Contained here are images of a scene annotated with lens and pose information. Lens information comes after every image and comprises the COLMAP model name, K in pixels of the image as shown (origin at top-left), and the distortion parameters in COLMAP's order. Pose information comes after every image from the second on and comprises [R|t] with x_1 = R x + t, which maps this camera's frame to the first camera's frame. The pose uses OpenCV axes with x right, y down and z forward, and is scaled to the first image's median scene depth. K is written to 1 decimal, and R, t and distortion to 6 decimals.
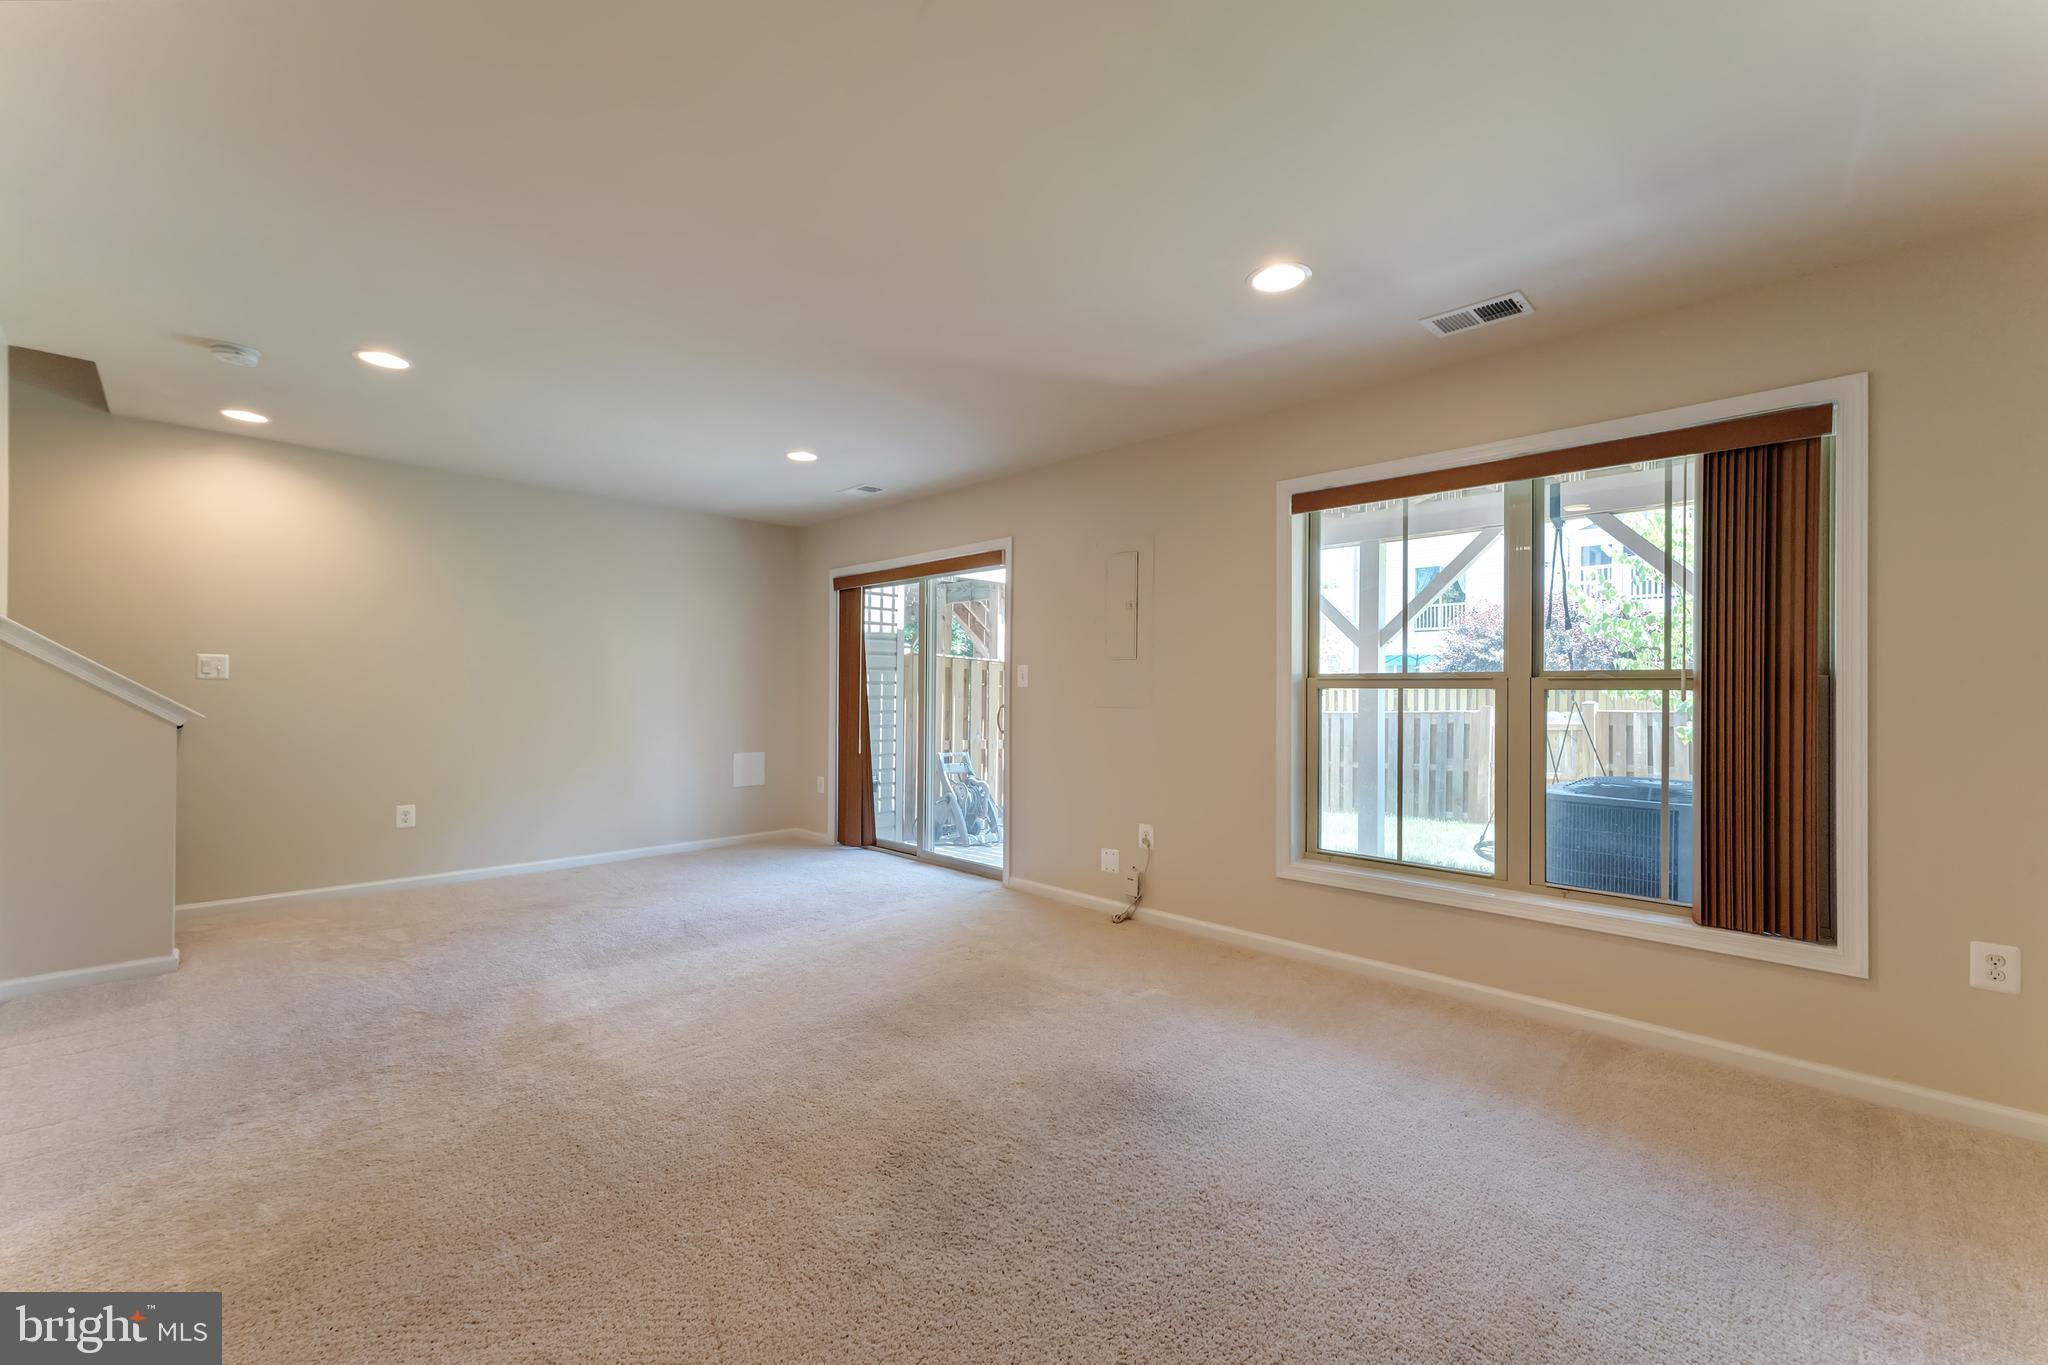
lens RADIAL K [[820.0, 0, 1018.3], [0, 820.0, 686.6], [0, 0, 1]] dist [0.000481, -0.000184]
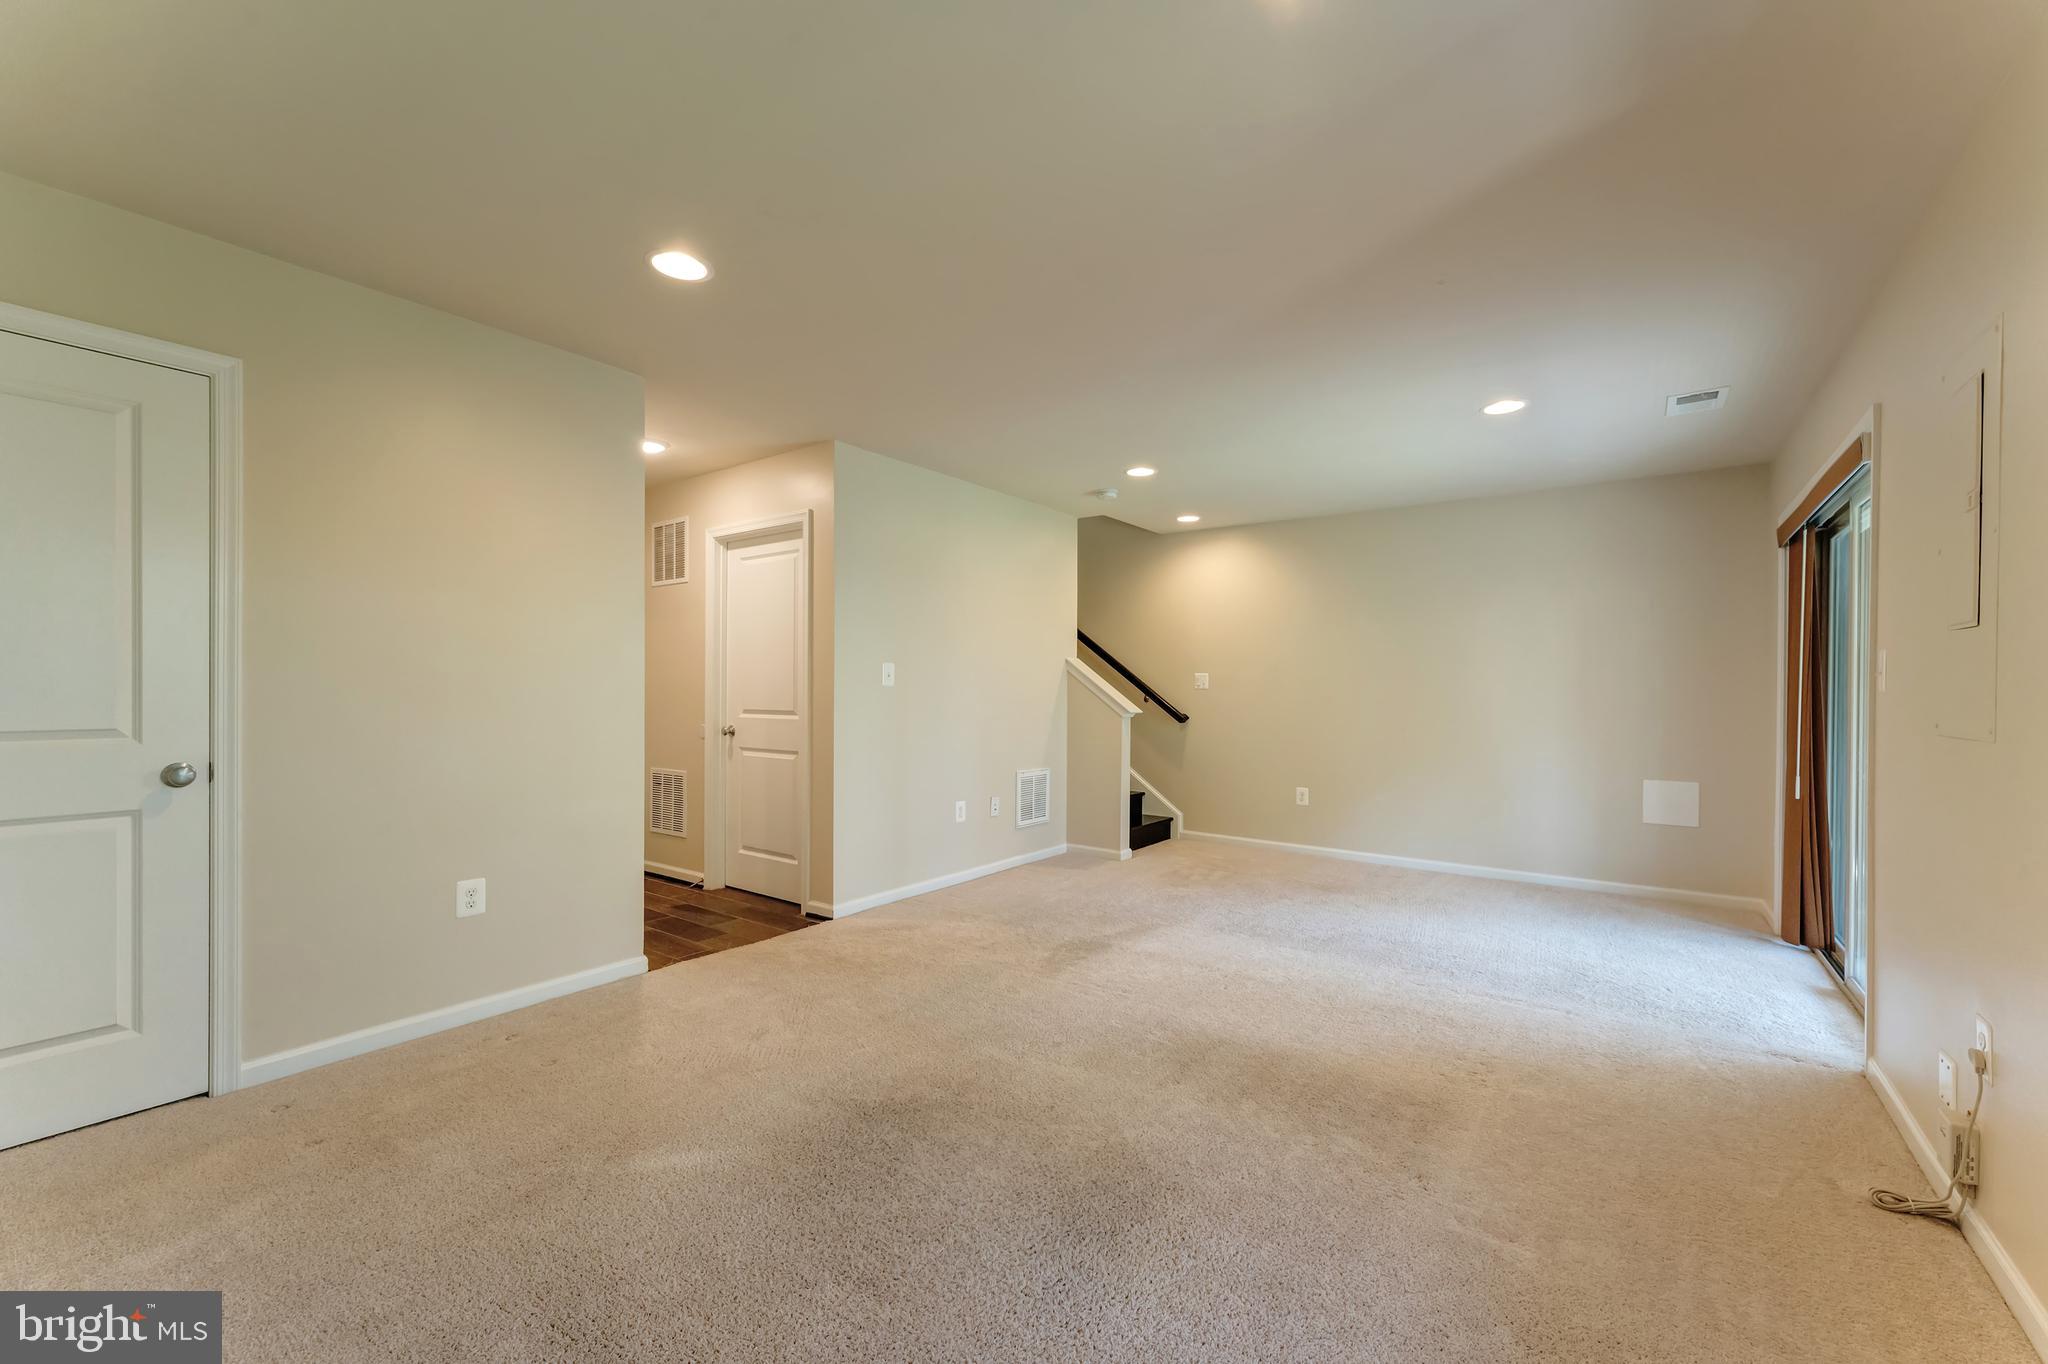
lens RADIAL K [[811.6, 0, 1024.0], [0, 811.6, 682.0], [0, 0, 1]] dist [-0.000284, -0.000194]
pose [[0.140526, -0.017729, -0.989918, 0.515058], [-0.001103, 0.999836, -0.018063, 0.005456], [0.990076, 0.003631, 0.140484, 0.473681]]
